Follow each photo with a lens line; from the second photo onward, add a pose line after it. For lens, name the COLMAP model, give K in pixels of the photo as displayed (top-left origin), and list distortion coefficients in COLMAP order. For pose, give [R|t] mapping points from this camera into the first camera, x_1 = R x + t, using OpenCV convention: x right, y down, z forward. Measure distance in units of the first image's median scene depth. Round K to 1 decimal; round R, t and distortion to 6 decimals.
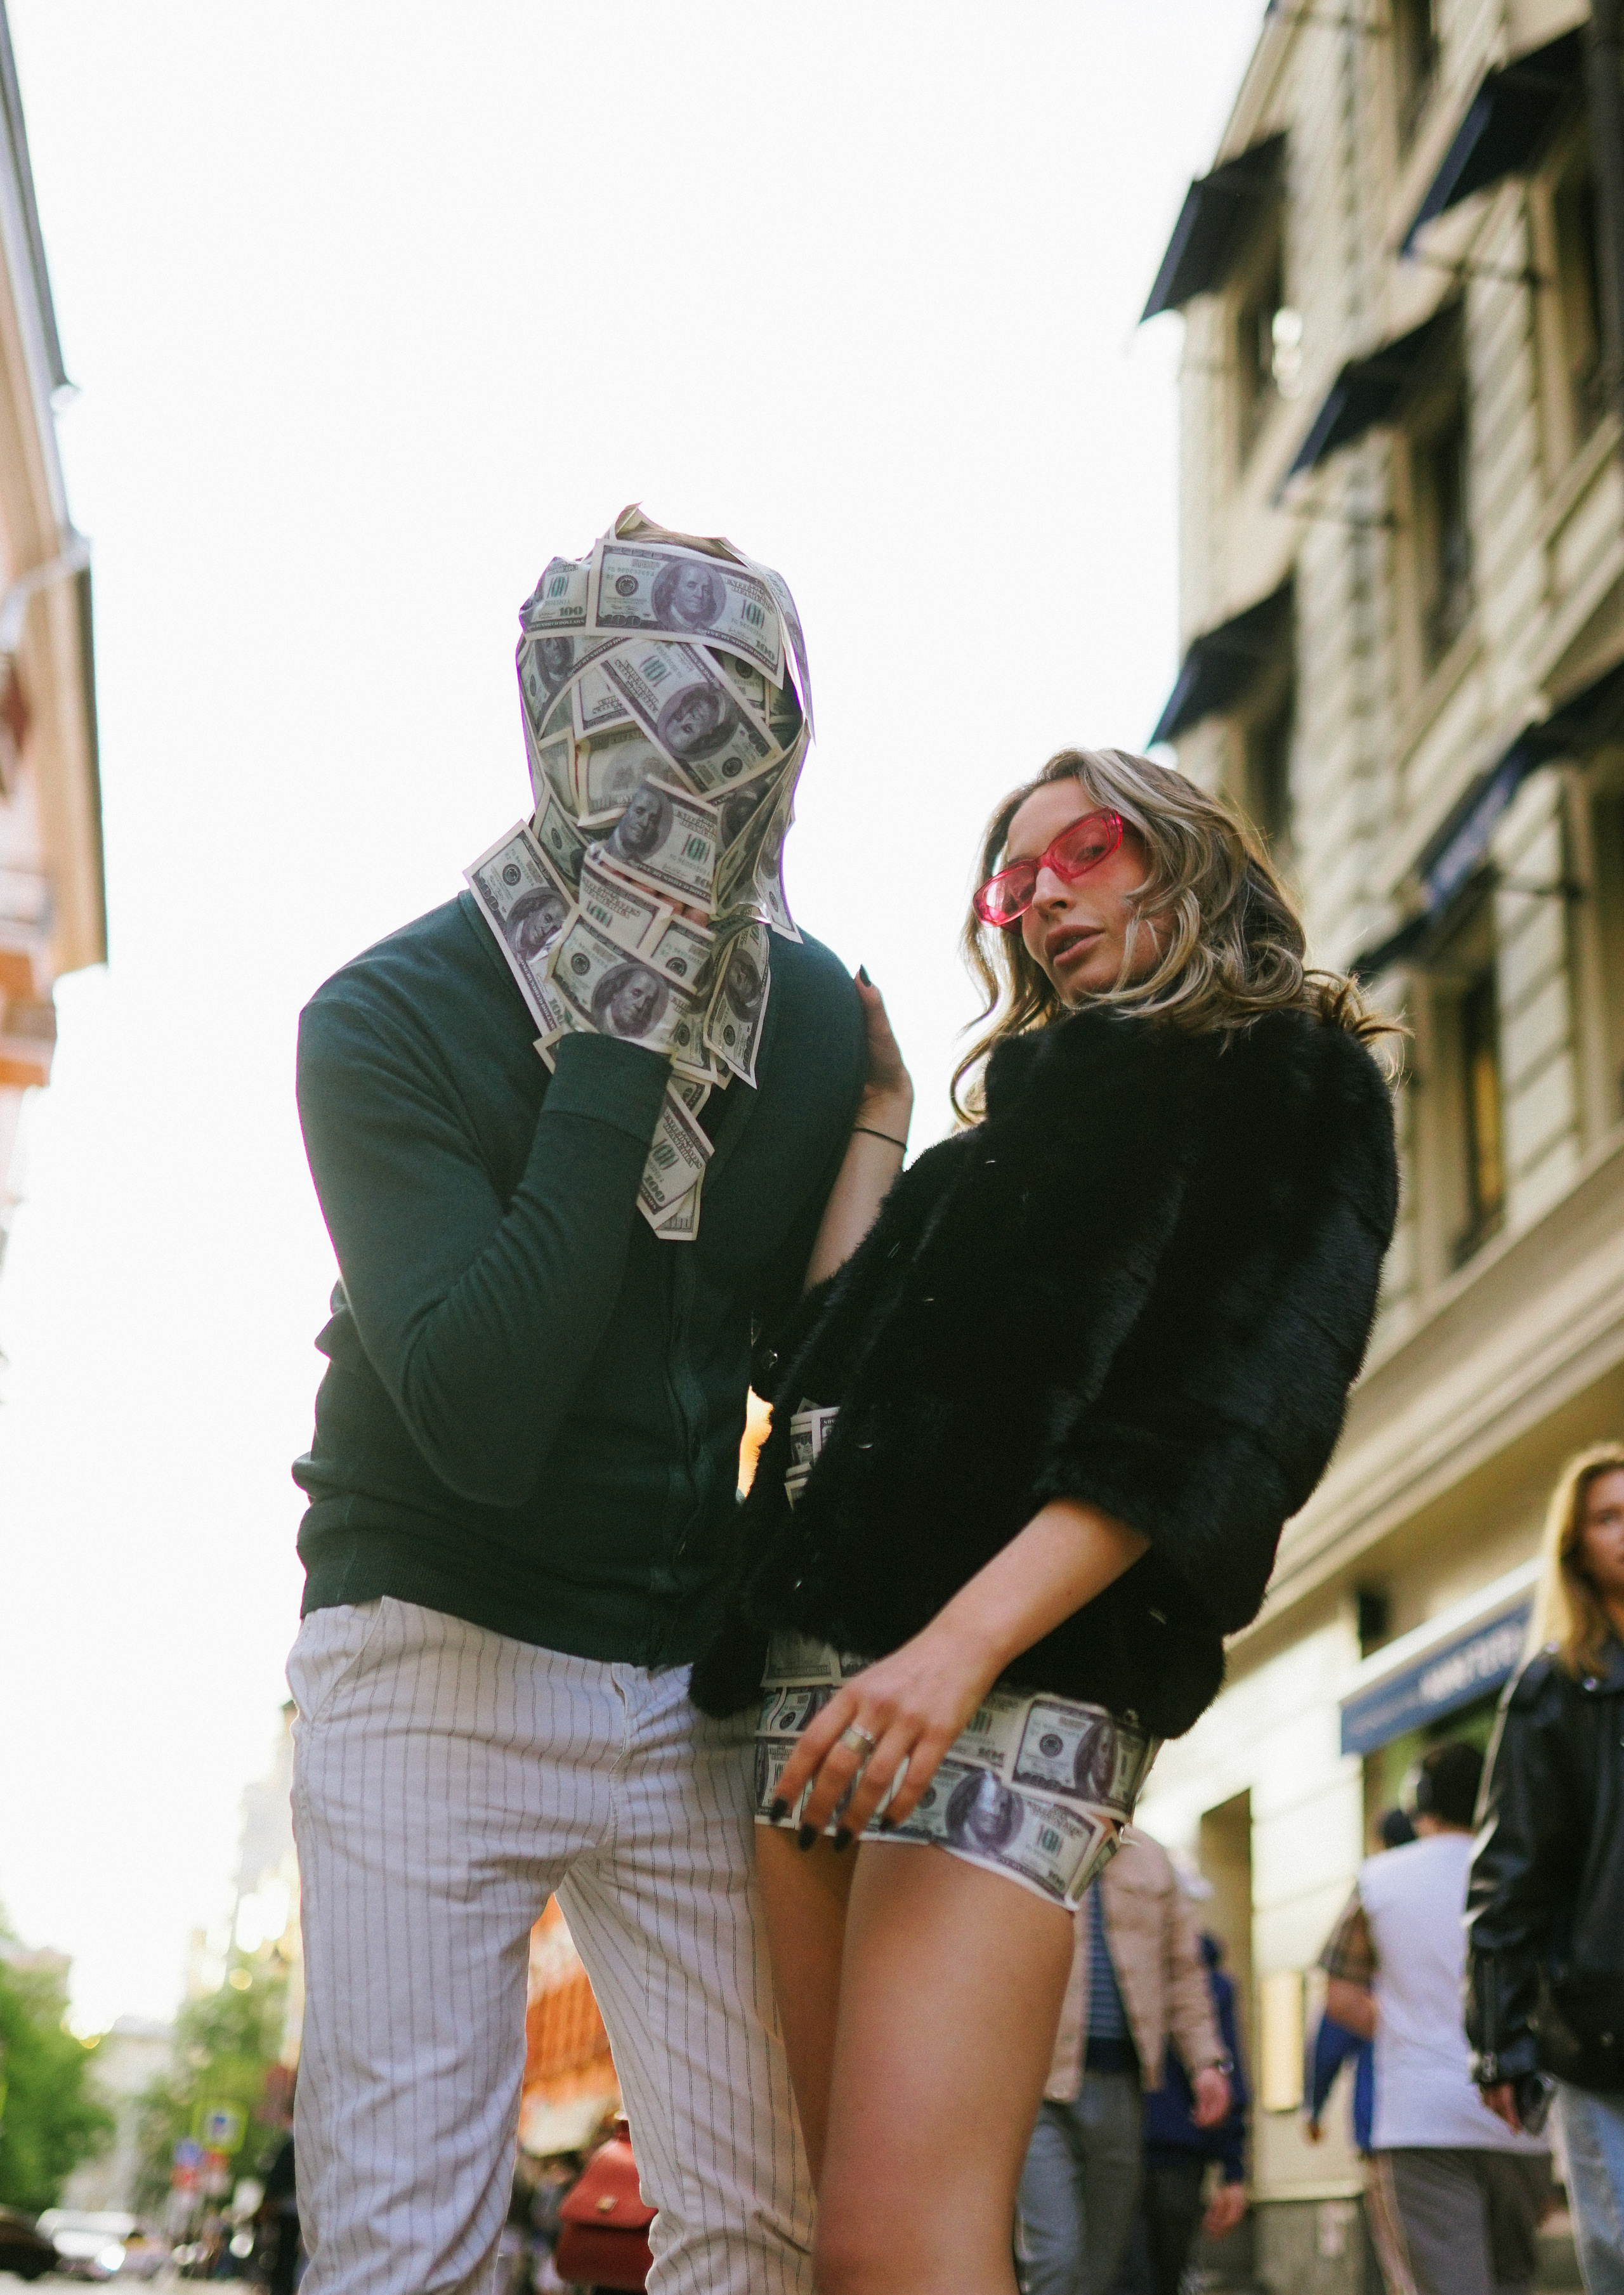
lens RADIAL K [[2583.0, 0, 882.6], [0, 2583.0, 1098.8], [0, 0, 1]] dist [-0.036516, 0.017774]
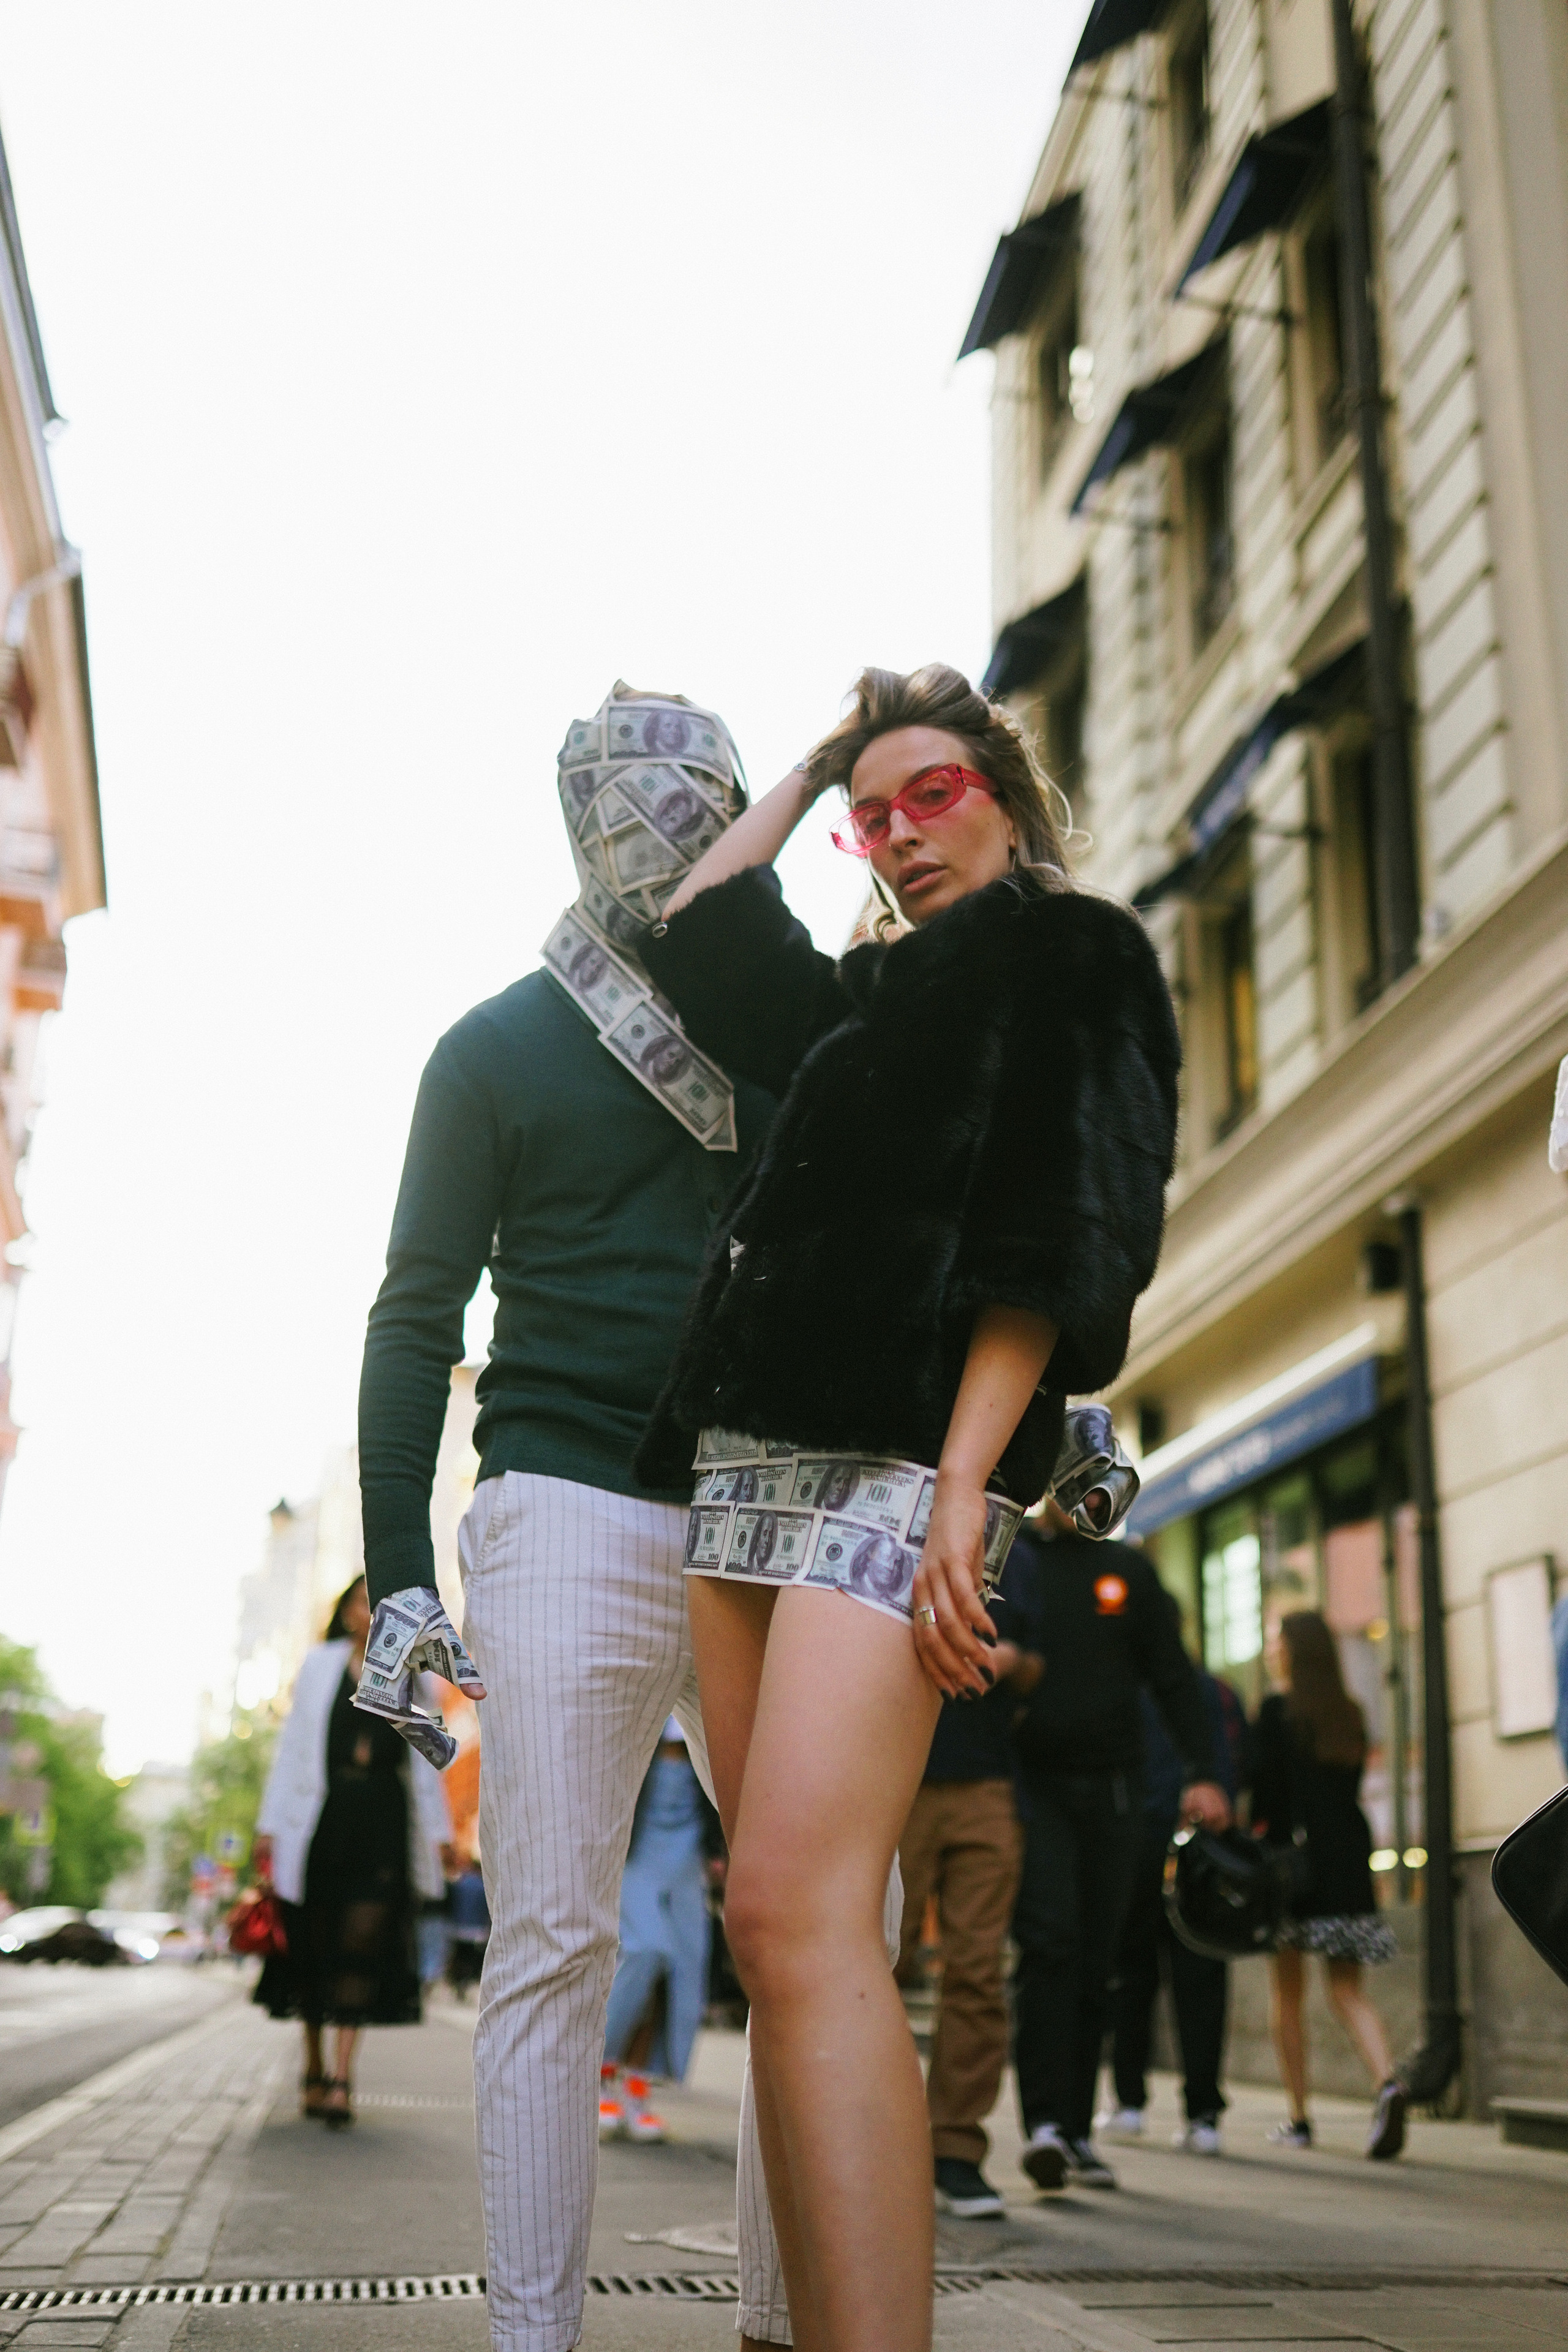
lens RADIAL K [[2364.4, 0, 784.0], [0, 2364.4, 1176.0], [0, 0, 1]] dist [-0.019531, -0.030479]
pose [[0.999548, -0.013081, 0.027058, -0.015242], [0.010728, 0.996291, 0.085380, -0.017908], [-0.028074, -0.085051, 0.995981, -0.118119]]
